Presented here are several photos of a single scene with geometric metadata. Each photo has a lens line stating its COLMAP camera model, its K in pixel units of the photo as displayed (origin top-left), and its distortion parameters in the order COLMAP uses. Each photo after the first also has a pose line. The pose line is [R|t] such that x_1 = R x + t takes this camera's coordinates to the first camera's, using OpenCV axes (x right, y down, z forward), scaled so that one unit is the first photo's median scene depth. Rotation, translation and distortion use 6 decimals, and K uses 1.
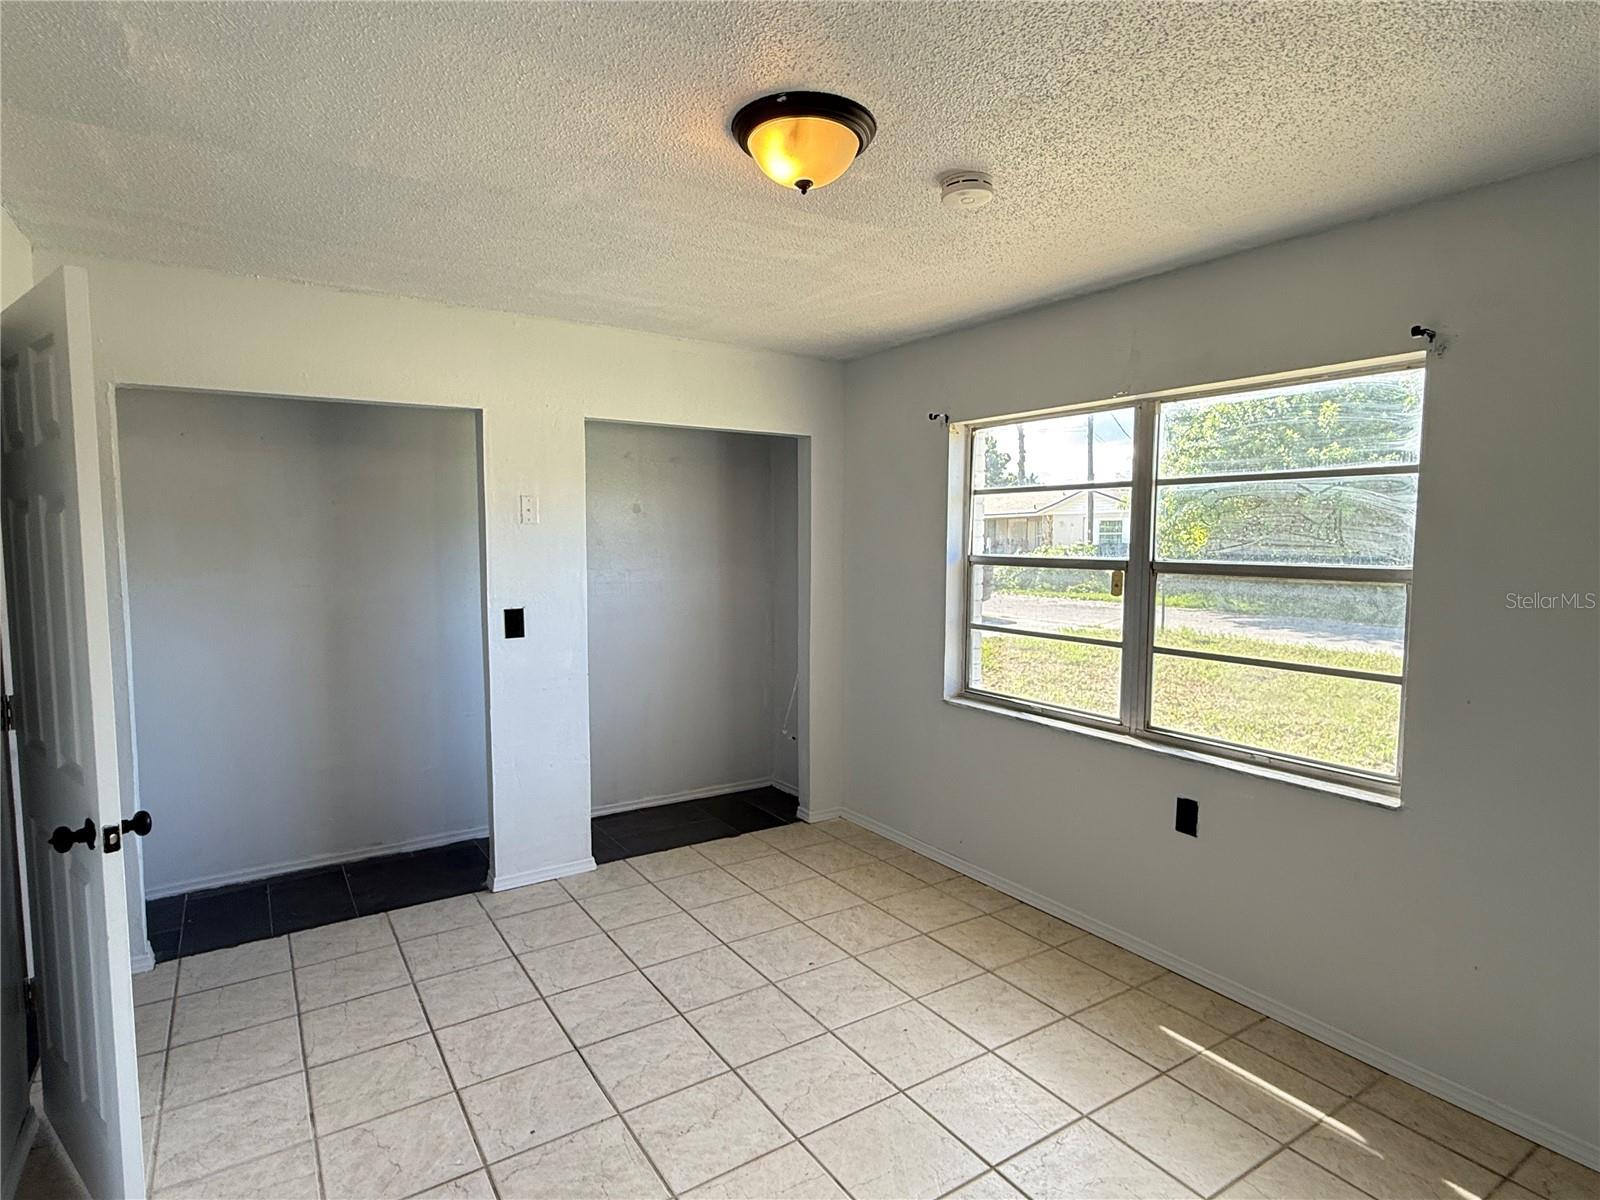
lens RADIAL K [[864.9, 0, 793.6], [0, 864.9, 613.7], [0, 0, 1]] dist [0.001269, 0.001226]
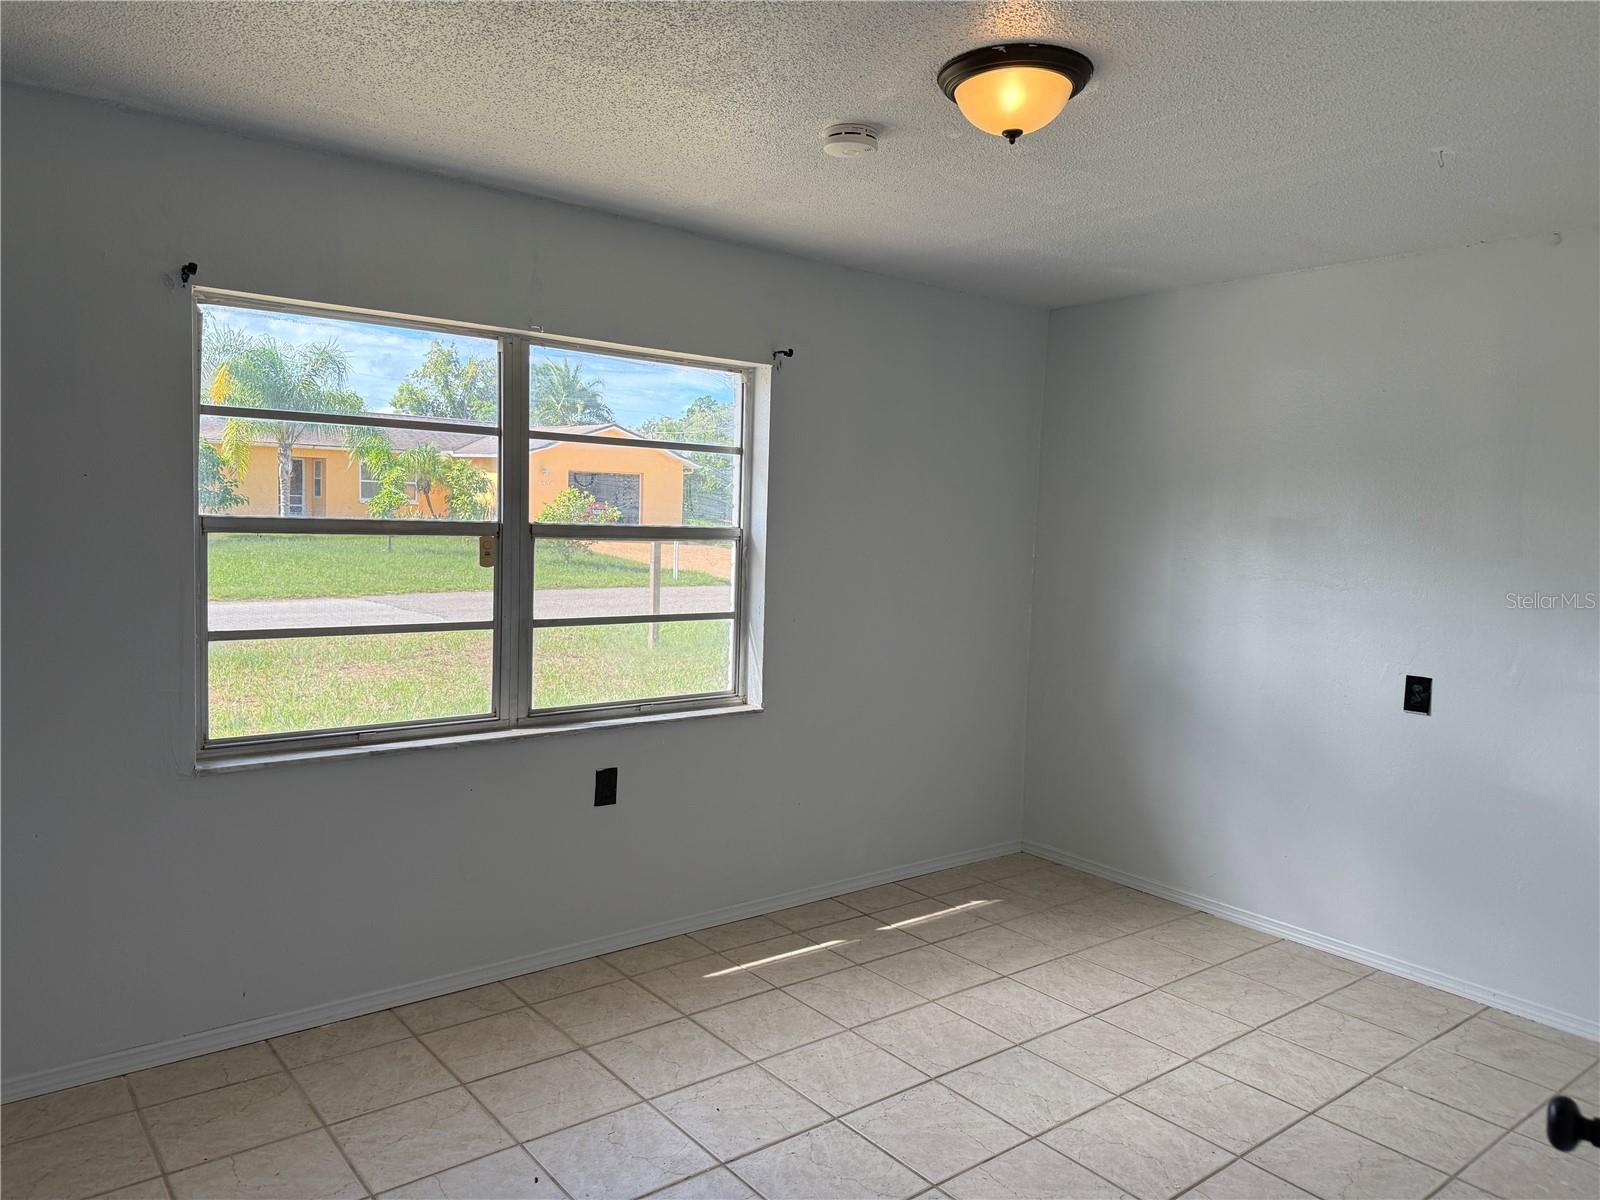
lens RADIAL K [[1125.1, 0, 791.9], [0, 1125.1, 602.7], [0, 0, 1]] dist [0.068447, -0.078015]
pose [[-0.099082, -0.087497, 0.991225, -0.768006], [0.056933, 0.993996, 0.093433, -0.074142], [-0.993449, 0.065691, -0.093506, 0.863023]]
